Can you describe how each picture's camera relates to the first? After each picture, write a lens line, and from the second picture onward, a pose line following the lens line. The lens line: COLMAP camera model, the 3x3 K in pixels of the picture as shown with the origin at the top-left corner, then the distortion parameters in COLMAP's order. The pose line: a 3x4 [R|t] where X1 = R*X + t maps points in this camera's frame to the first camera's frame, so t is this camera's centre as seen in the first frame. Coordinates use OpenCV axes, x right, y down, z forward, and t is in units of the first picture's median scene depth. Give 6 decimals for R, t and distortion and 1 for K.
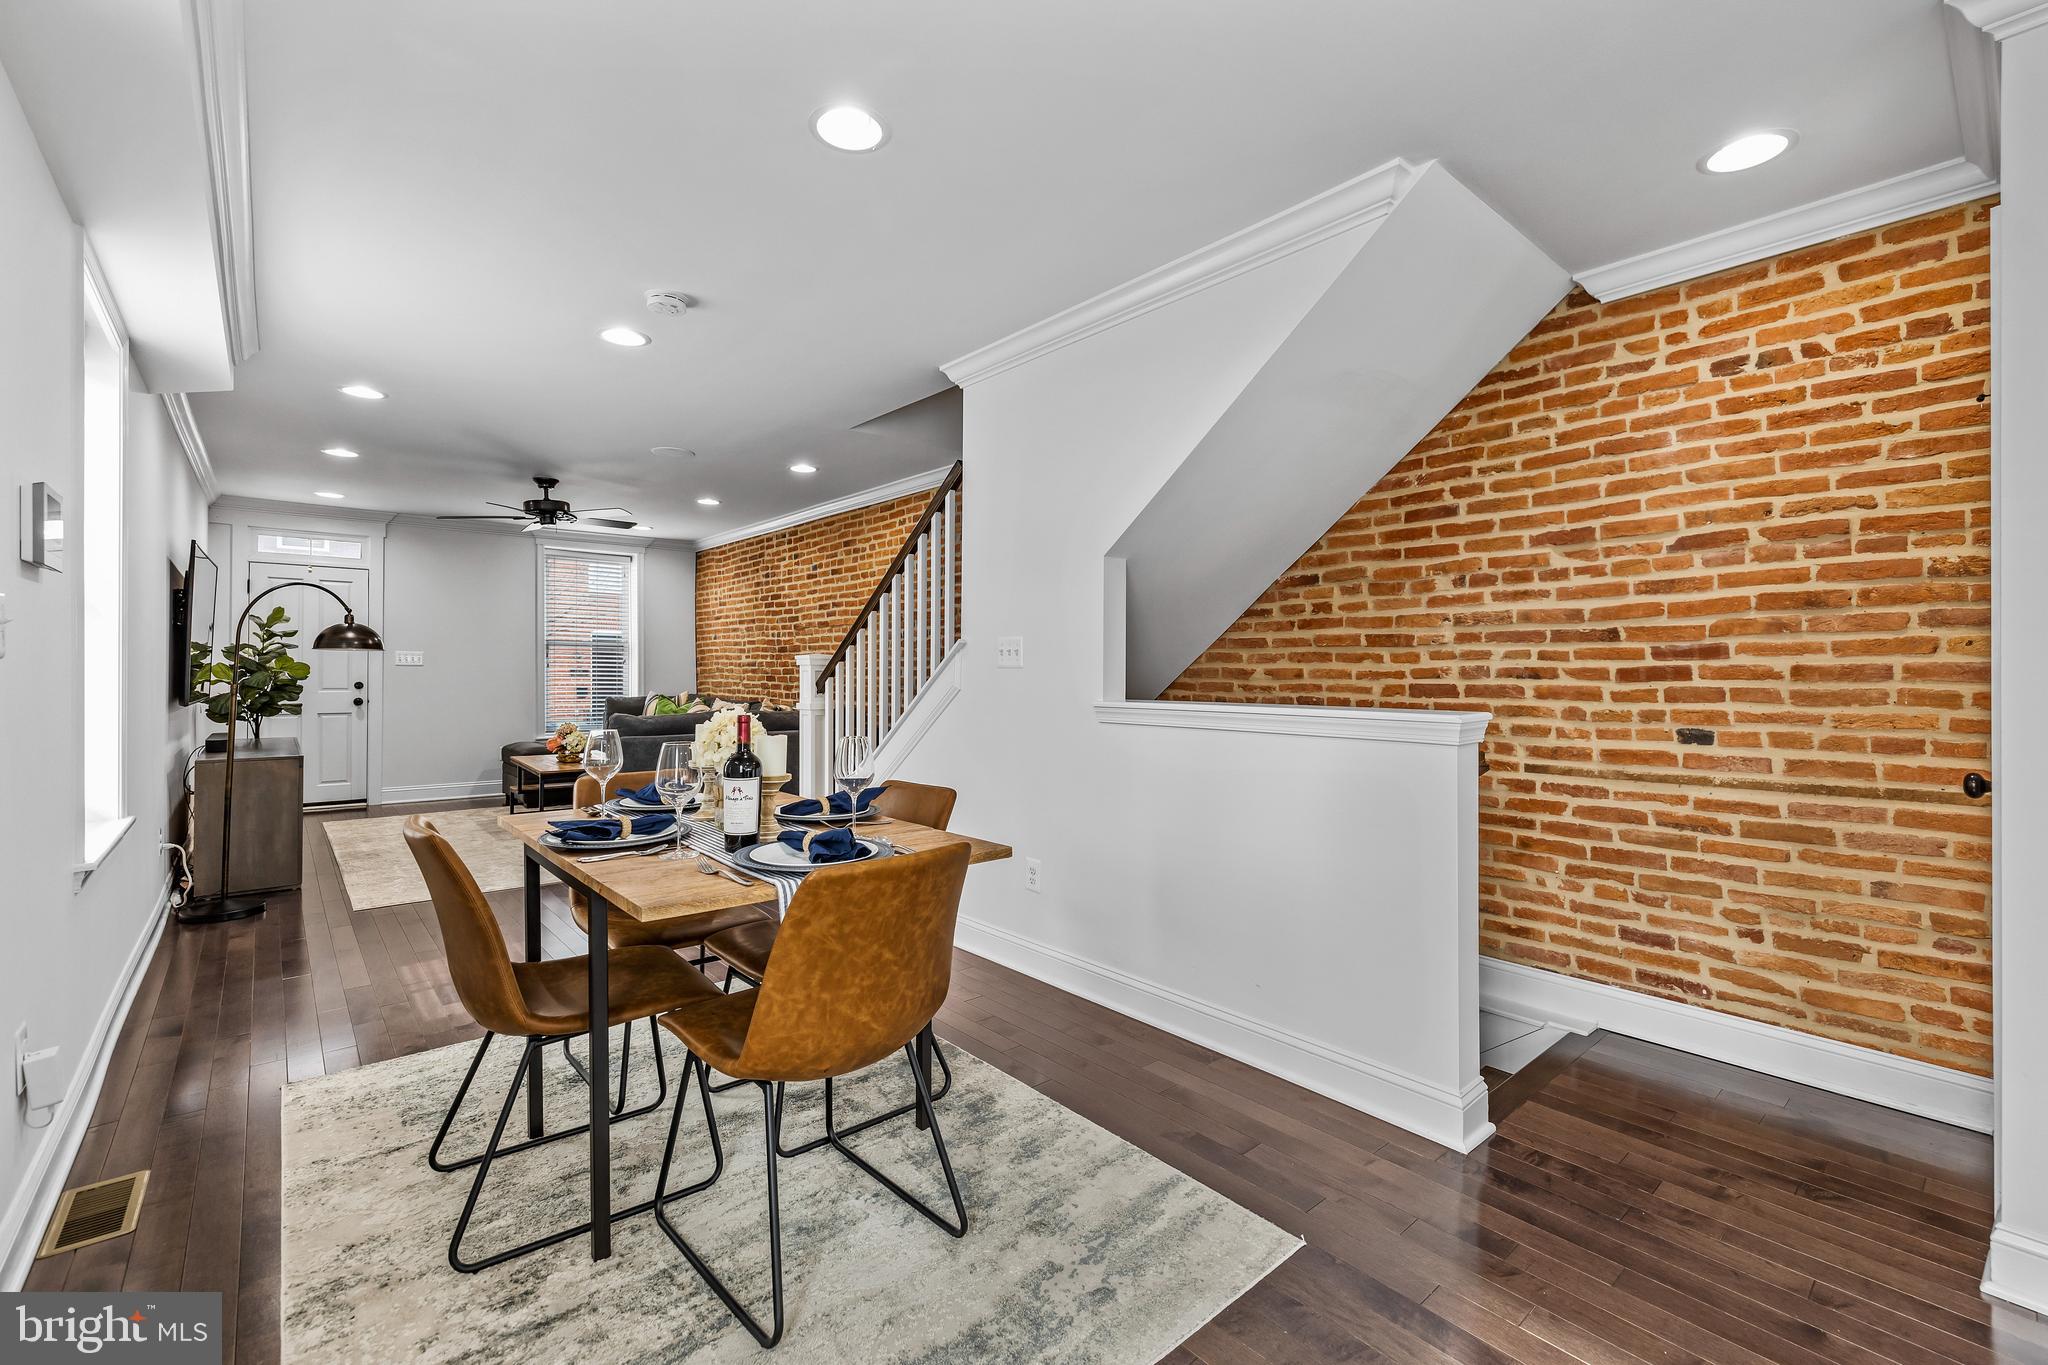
lens RADIAL K [[869.0, 0, 999.2], [0, 869.0, 668.0], [0, 0, 1]] dist [0.000572, 0.000018]
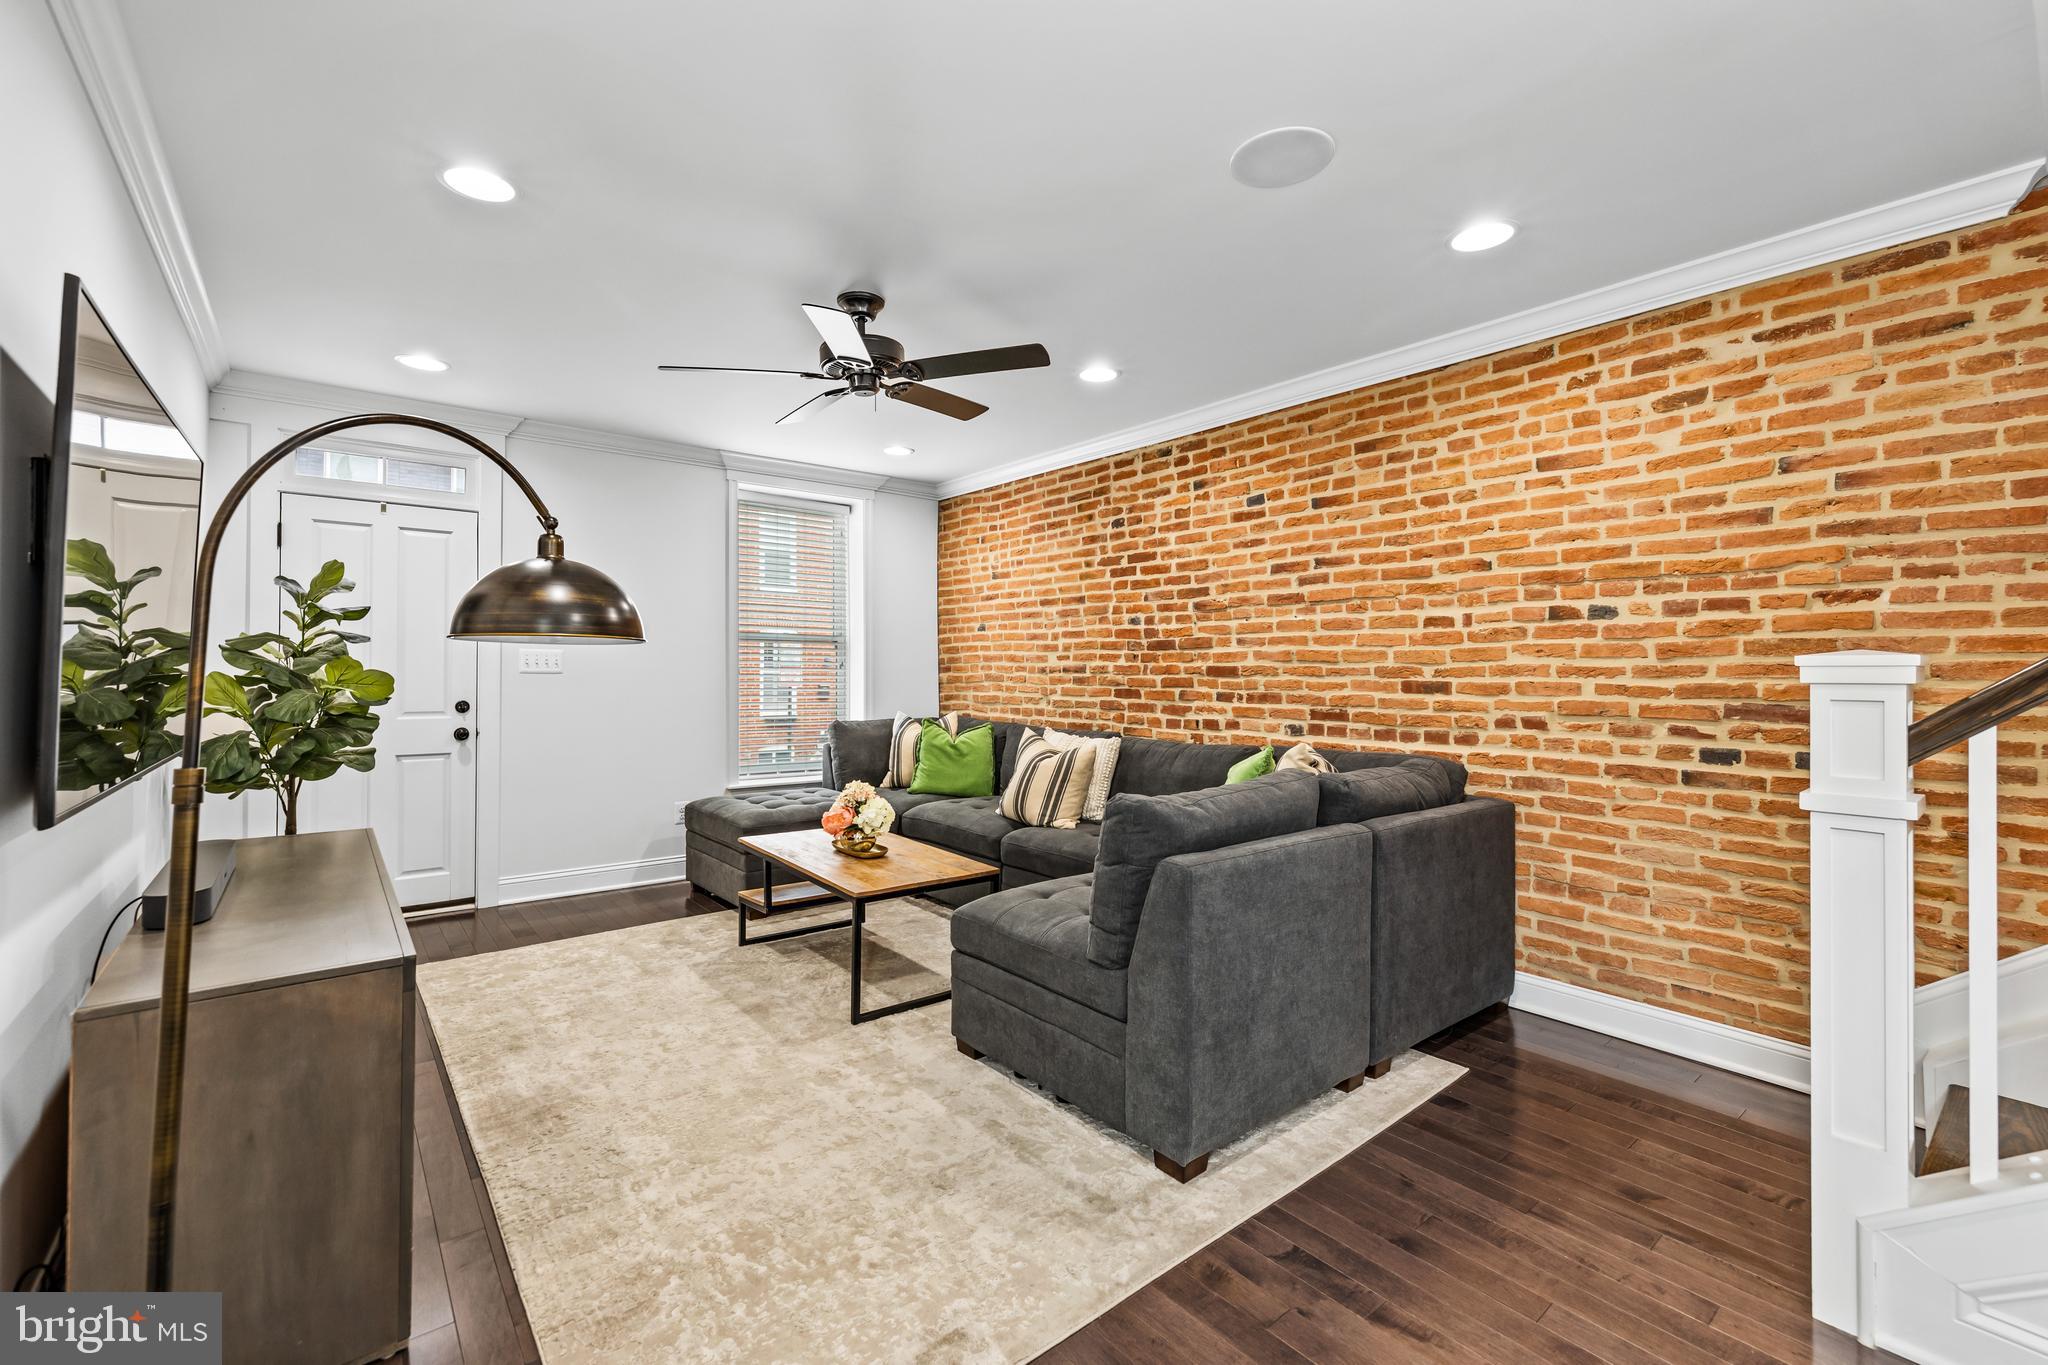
lens RADIAL K [[863.4, 0, 995.0], [0, 863.4, 666.5], [0, 0, 1]] dist [0.002362, 0.000356]
pose [[0.999505, -0.000477, -0.031467, -0.549324], [0.000451, 1.000000, -0.000856, -0.010325], [0.031467, 0.000841, 0.999504, 0.653359]]
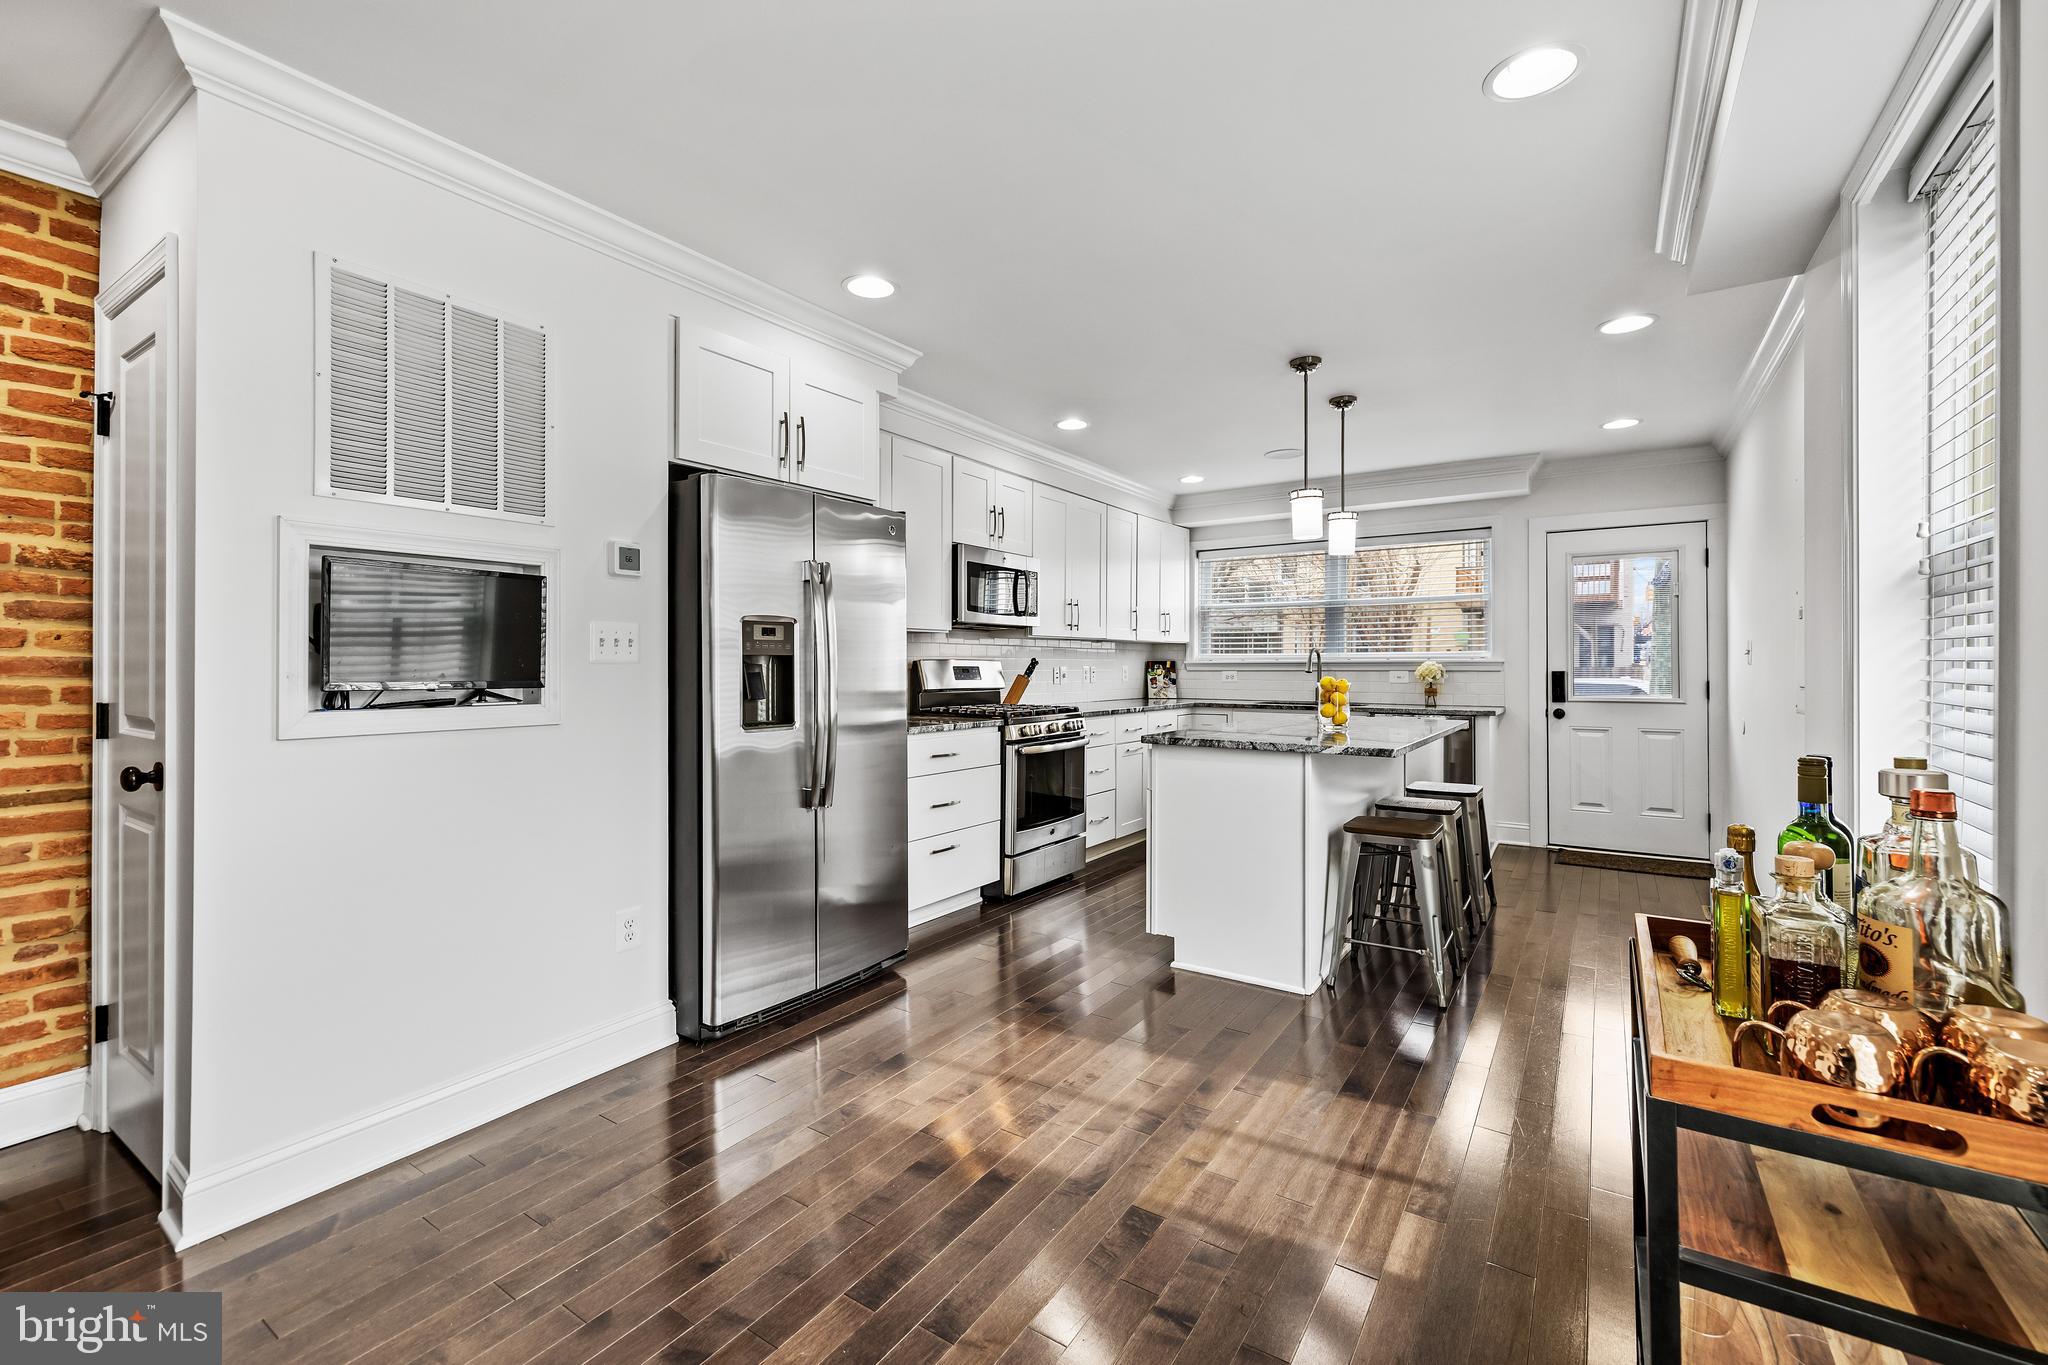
lens RADIAL K [[876.2, 0, 1016.6], [0, 876.2, 659.1], [0, 0, 1]] dist [-0.001603, -0.000158]
pose [[-0.281879, -0.001739, 0.959448, -0.067841], [-0.005026, 0.999987, 0.000336, -0.004815], [-0.959437, -0.004728, -0.281884, 0.118120]]
